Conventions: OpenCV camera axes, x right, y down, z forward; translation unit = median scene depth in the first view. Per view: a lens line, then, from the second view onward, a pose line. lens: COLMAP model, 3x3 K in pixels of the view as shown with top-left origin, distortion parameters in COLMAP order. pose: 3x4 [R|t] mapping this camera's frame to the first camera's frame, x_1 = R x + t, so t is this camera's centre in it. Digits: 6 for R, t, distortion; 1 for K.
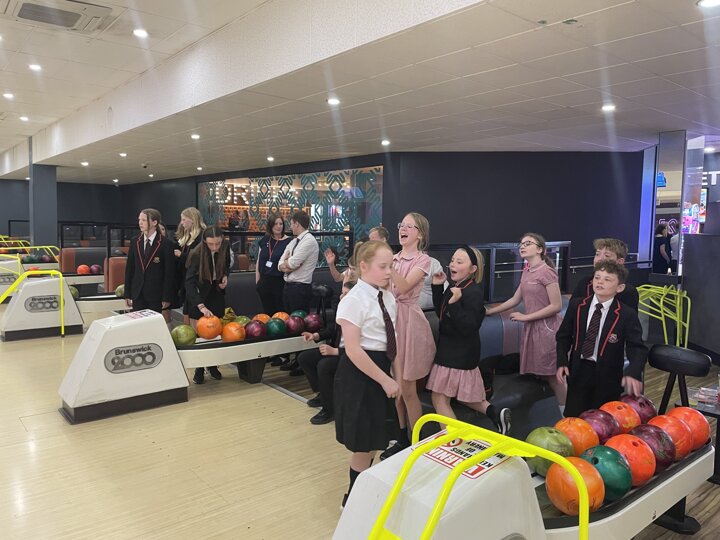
lens RADIAL K [[551.1, 0, 360.0], [0, 551.1, 259.7], [0, 0, 1]] dist [0.097705, -0.134196]
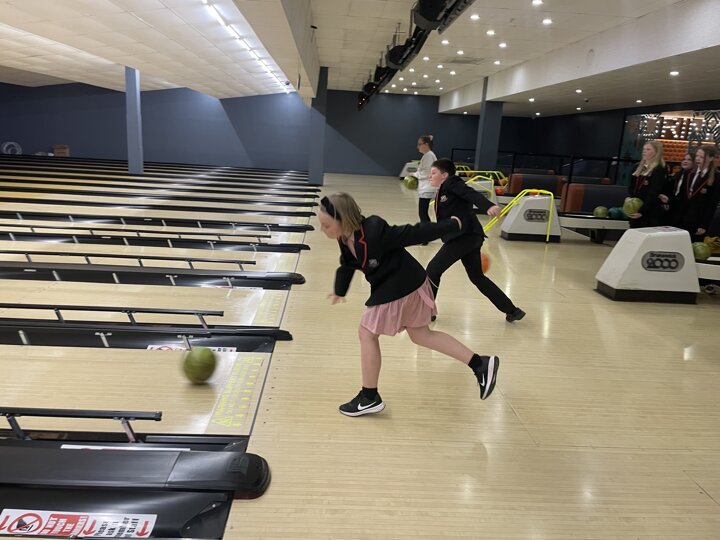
lens RADIAL K [[551.1, 0, 352.4], [0, 551.1, 259.9], [0, 0, 1]] dist [0.097705, -0.134196]
pose [[0.797013, 0.152734, -0.584331, -0.134089], [-0.081724, 0.985871, 0.146220, 0.025465], [0.598407, -0.068785, 0.798234, -0.279358]]
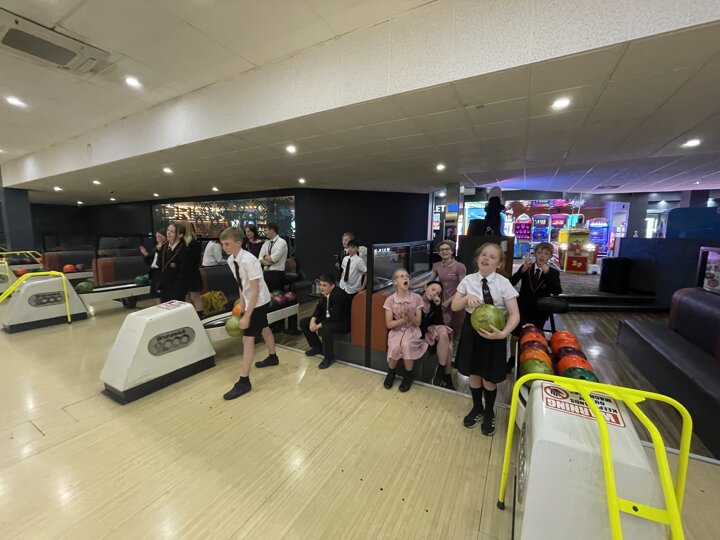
lens RADIAL K [[293.1, 0, 360.4], [0, 293.1, 268.1], [0, 0, 1]] dist [-0.001485, -0.000137]
pose [[0.932240, -0.053881, 0.357806, -0.145768], [0.032180, 0.997278, 0.066334, -0.009647], [-0.360406, -0.050325, 0.931437, 0.151322]]
